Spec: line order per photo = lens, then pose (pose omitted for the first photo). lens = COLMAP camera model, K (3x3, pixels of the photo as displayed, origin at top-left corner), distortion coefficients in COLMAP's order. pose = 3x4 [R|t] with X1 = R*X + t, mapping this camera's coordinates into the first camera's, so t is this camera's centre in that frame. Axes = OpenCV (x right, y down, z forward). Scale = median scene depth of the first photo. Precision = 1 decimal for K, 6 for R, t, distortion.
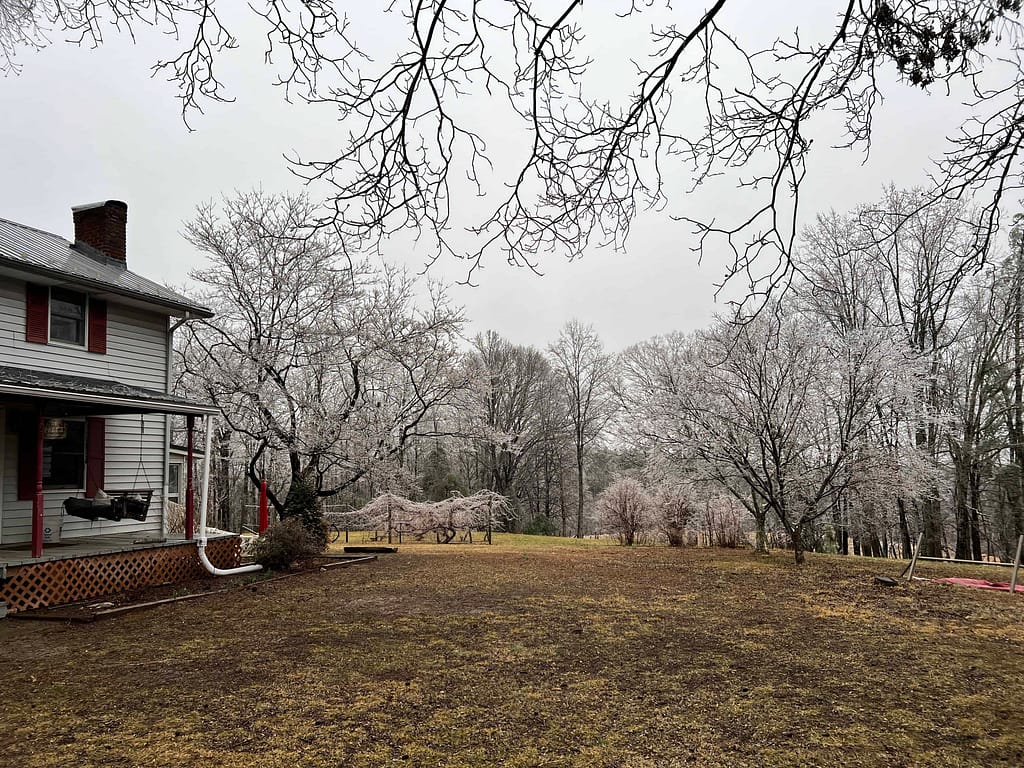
lens RADIAL K [[791.4, 0, 512.0], [0, 791.4, 384.0], [0, 0, 1]] dist [0.058861, -0.001203]
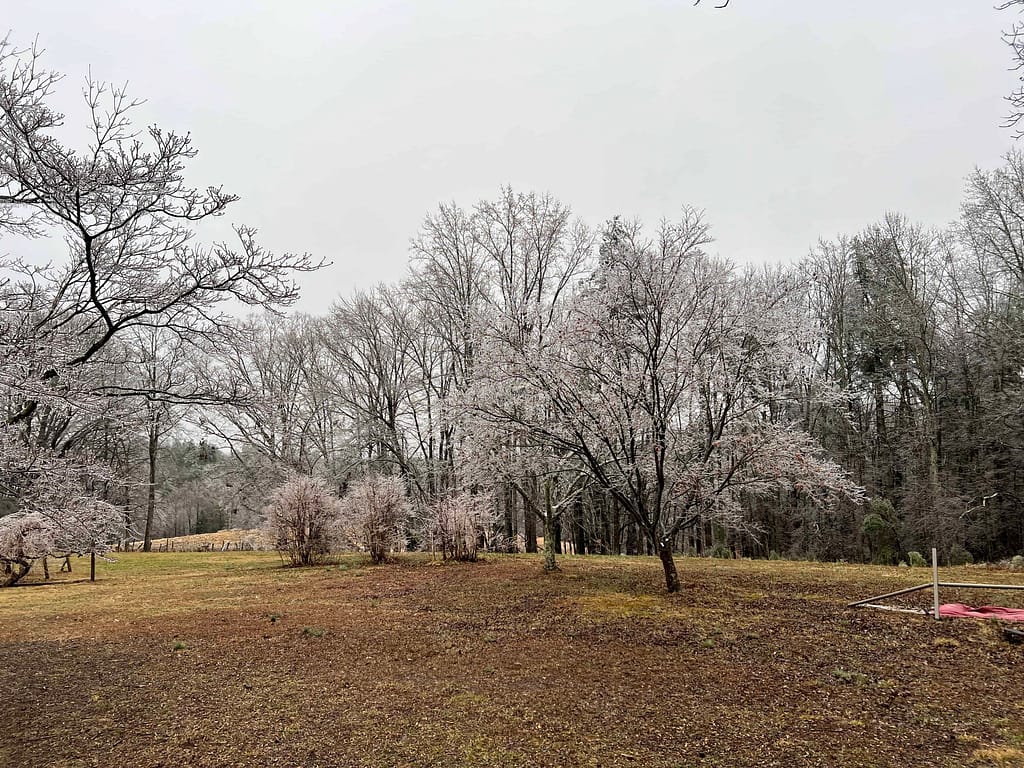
lens RADIAL K [[791.4, 0, 512.0], [0, 791.4, 384.0], [0, 0, 1]] dist [0.058861, -0.001203]
pose [[0.853441, 0.051439, 0.518644, -0.082134], [-0.054212, 0.998481, -0.009823, 0.030108], [-0.518362, -0.019733, 0.854934, 0.260005]]
